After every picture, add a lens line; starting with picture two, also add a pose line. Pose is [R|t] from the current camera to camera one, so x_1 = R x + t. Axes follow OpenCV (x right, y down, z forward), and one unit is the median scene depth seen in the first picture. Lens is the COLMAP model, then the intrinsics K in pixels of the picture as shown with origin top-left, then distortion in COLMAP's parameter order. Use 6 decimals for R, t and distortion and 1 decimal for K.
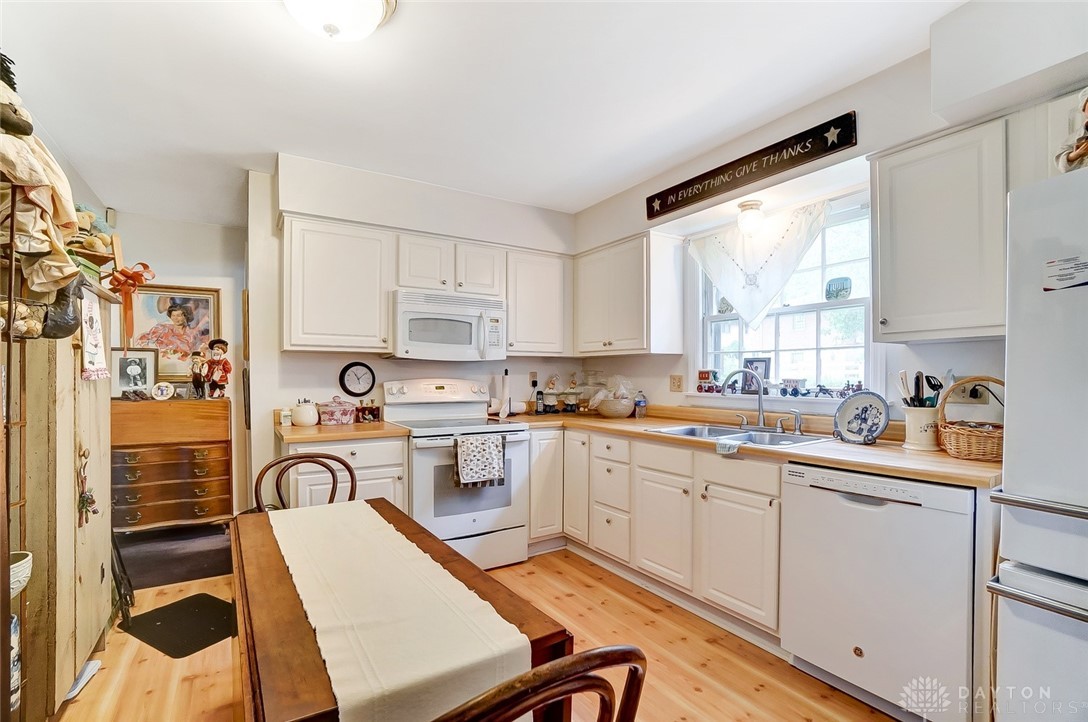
lens RADIAL K [[491.1, 0, 543.5], [0, 491.1, 380.7], [0, 0, 1]] dist [-0.023326, -0.000085]
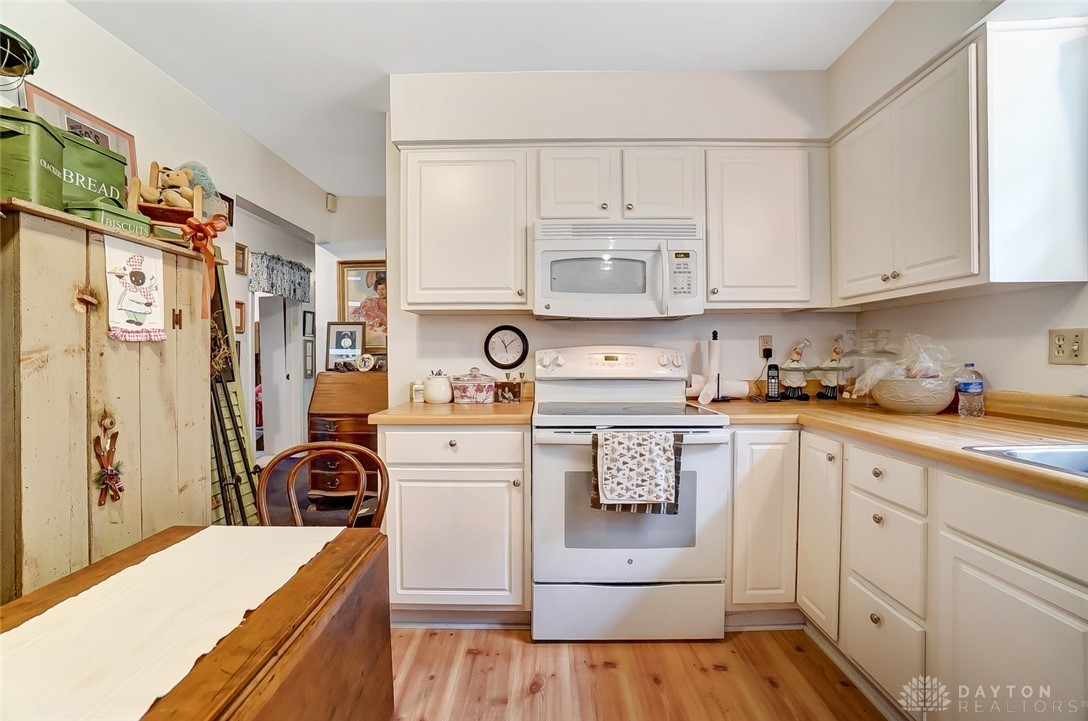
lens RADIAL K [[489.0, 0, 544.0], [0, 489.0, 360.5], [0, 0, 1]] dist [-0.059731, 0.022062]
pose [[0.838090, -0.000765, -0.545532, 0.101905], [0.001181, 0.999999, 0.000413, 0.018305], [0.545531, -0.000990, 0.838090, 0.369615]]
